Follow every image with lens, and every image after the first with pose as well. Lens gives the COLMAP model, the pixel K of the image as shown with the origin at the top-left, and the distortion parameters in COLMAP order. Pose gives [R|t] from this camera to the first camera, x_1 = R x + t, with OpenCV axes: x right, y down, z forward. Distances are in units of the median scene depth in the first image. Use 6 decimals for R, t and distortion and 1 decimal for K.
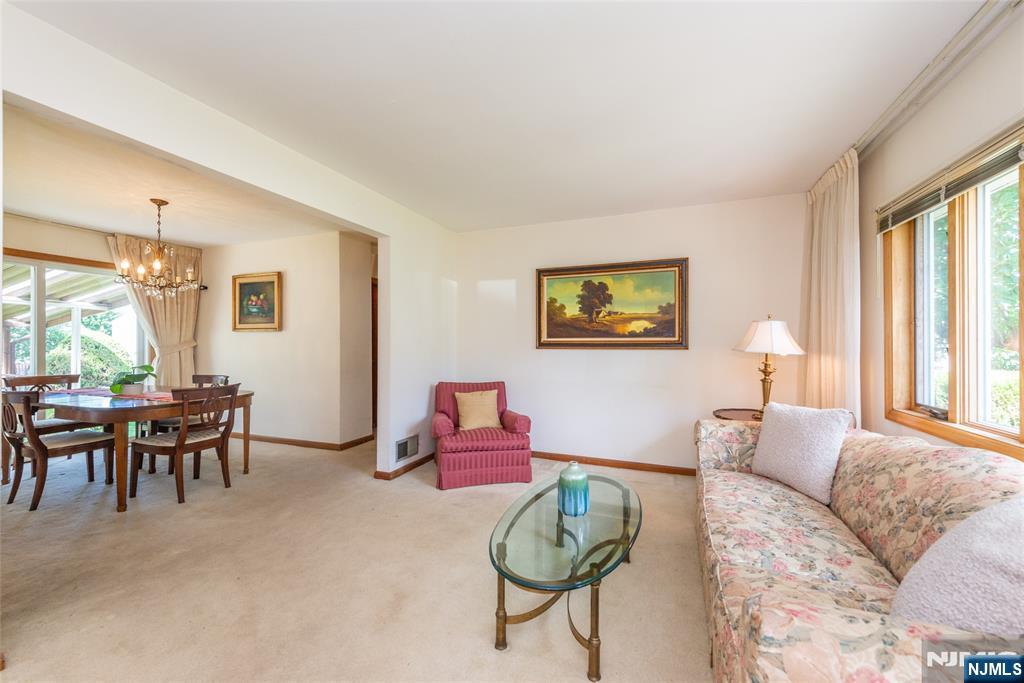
lens RADIAL K [[395.2, 0, 512.0], [0, 395.2, 341.5], [0, 0, 1]] dist [0.015414, -0.004950]
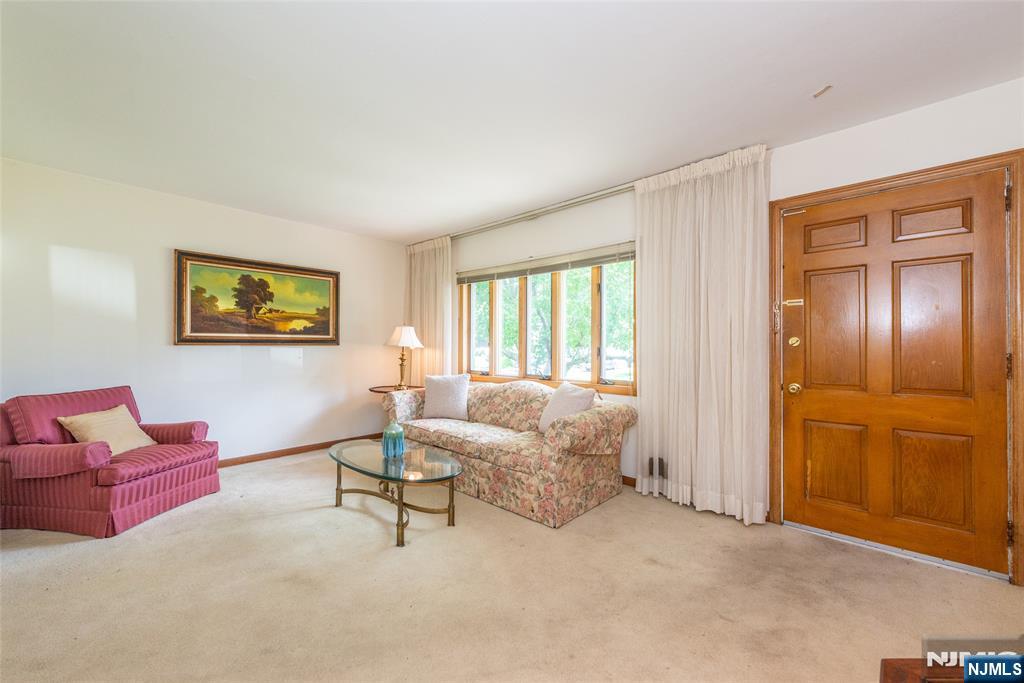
lens RADIAL K [[401.7, 0, 507.6], [0, 401.7, 341.3], [0, 0, 1]] dist [0.015567, -0.005234]
pose [[0.356521, 0.008523, 0.934248, -0.544700], [-0.012517, 0.999912, -0.004346, 0.006011], [-0.934203, -0.010144, 0.356596, 0.045470]]
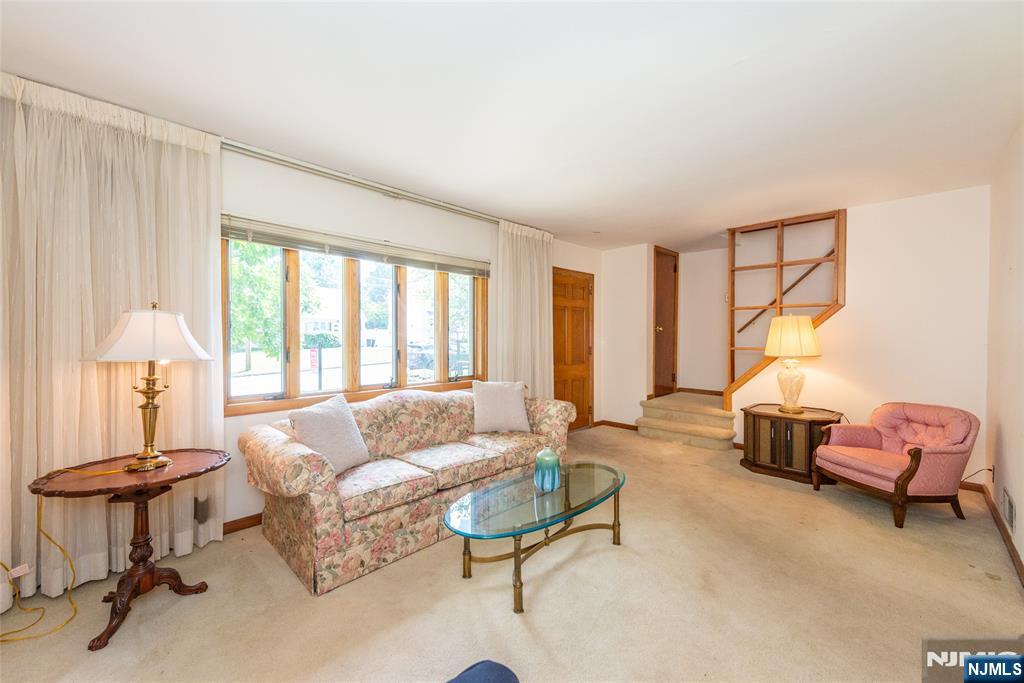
lens RADIAL K [[411.9, 0, 514.0], [0, 411.9, 322.4], [0, 0, 1]] dist [0.015764, -0.005733]
pose [[-0.930450, 0.027219, 0.365406, -0.106620], [0.008772, 0.998606, -0.052049, 0.004681], [-0.366313, -0.045223, -0.929392, 1.116630]]
